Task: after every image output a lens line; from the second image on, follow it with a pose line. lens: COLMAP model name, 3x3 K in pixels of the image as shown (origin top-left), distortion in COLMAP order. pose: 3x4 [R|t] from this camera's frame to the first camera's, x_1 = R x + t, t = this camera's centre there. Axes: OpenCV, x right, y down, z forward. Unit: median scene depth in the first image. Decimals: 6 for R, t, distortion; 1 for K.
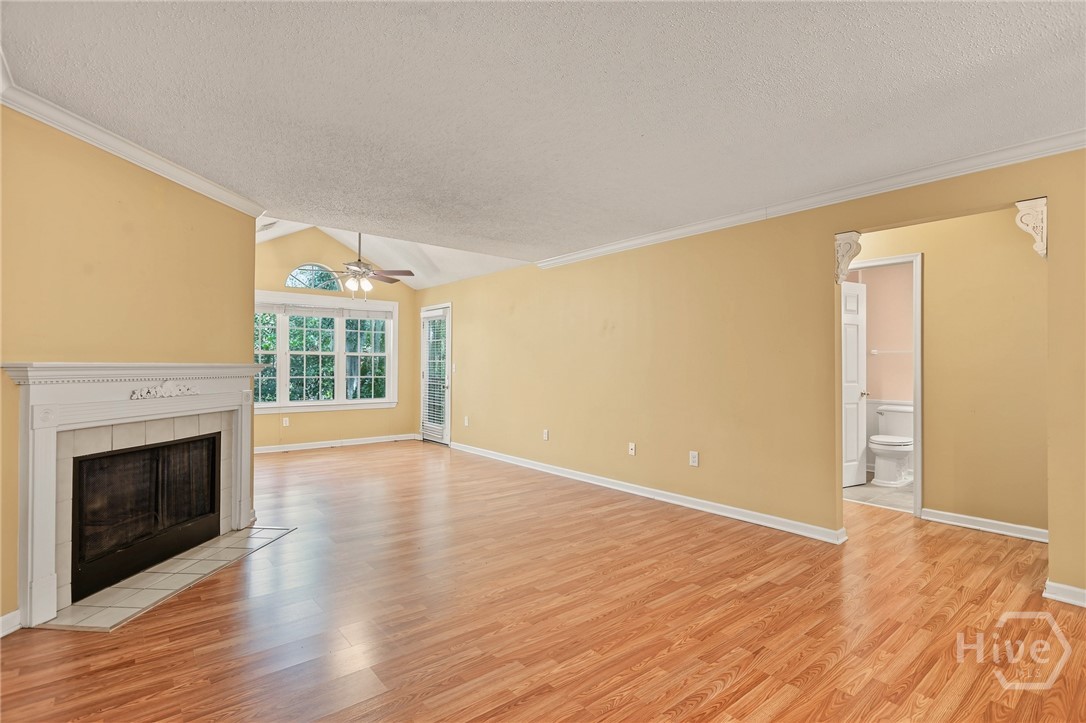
lens RADIAL K [[526.5, 0, 540.5], [0, 526.5, 355.4], [0, 0, 1]] dist [-0.002969, 0.000096]
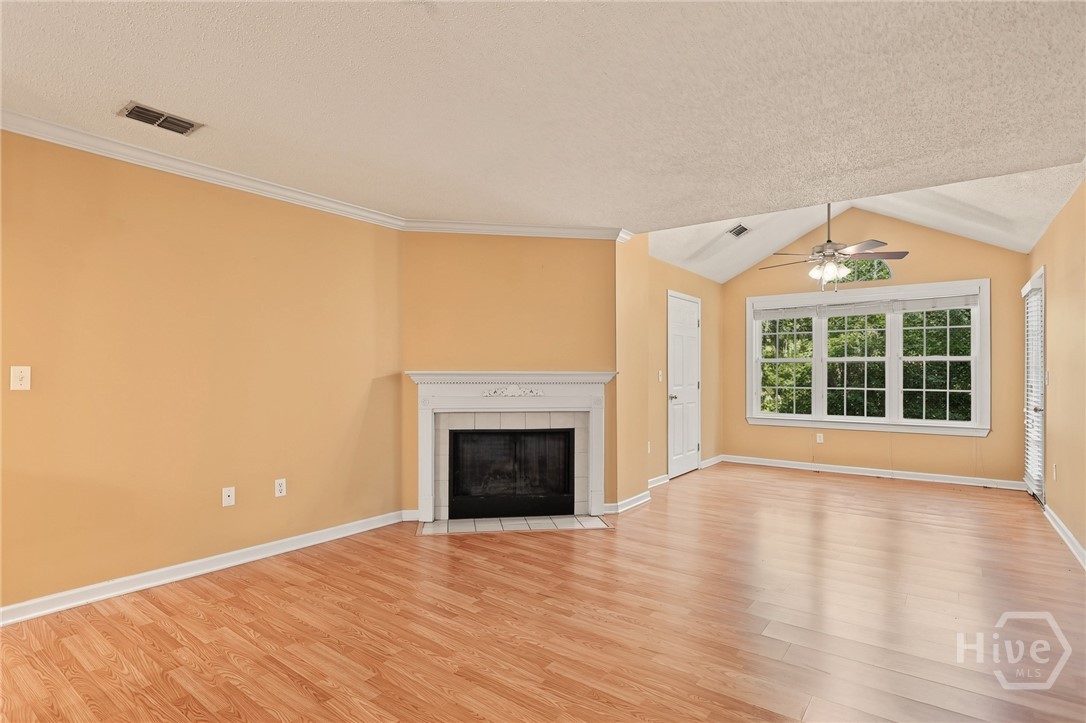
lens RADIAL K [[547.6, 0, 526.5], [0, 547.6, 364.6], [0, 0, 1]] dist [-0.010775, 0.000489]
pose [[0.218229, -0.020875, -0.975674, 0.599793], [0.018229, 0.999684, -0.017311, 0.019044], [0.975727, -0.014008, 0.218541, 0.629530]]
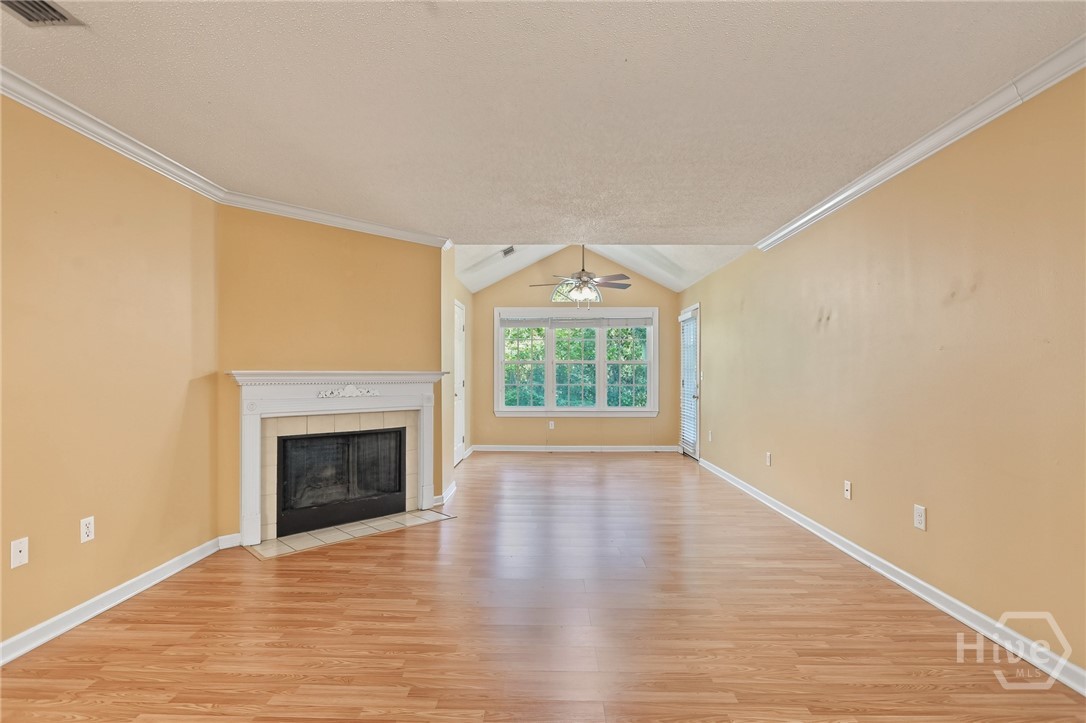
lens RADIAL K [[534.6, 0, 533.6], [0, 534.6, 364.4], [0, 0, 1]] dist [-0.004024, -0.000042]
pose [[0.752921, -0.016276, -0.657910, 0.445525], [0.016239, 0.999849, -0.006151, 0.011581], [0.657911, -0.006053, 0.753072, 0.260369]]
